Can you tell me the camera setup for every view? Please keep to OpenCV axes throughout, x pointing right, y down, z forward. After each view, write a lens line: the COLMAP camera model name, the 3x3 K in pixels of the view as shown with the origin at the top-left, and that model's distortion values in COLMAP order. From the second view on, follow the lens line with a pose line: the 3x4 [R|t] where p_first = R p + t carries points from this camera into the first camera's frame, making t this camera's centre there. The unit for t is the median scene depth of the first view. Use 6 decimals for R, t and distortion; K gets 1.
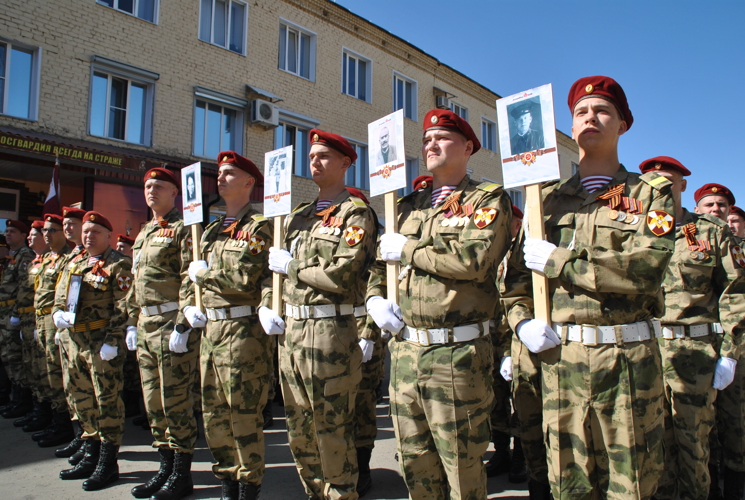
lens RADIAL K [[562.2, 0, 377.7], [0, 562.2, 245.5], [0, 0, 1]] dist [-0.094473, 0.029216]
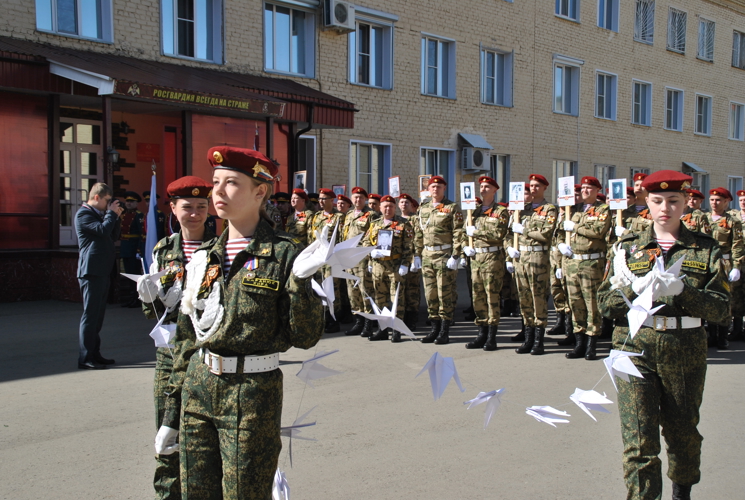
lens RADIAL K [[1036.9, 0, 372.1], [0, 1036.9, 259.7], [0, 0, 1]] dist [0.122918, 0.000000]
pose [[0.999867, -0.001102, -0.016287, -0.359064], [0.003207, 0.991537, 0.129782, -0.208776], [0.016006, -0.129817, 0.991409, -1.727980]]
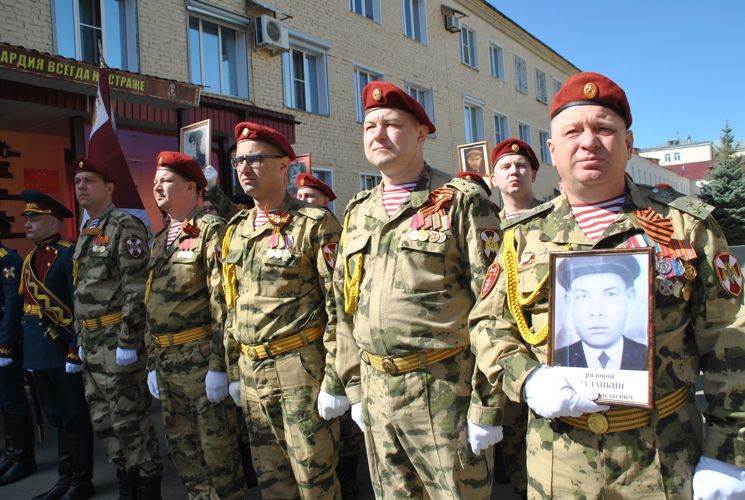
lens RADIAL K [[562.2, 0, 363.5], [0, 562.2, 258.1], [0, 0, 1]] dist [-0.094473, 0.029216]
pose [[0.992376, -0.069938, 0.101486, -0.491954], [0.058613, 0.992137, 0.110580, 0.004940], [-0.108422, -0.103788, 0.988672, 0.476345]]
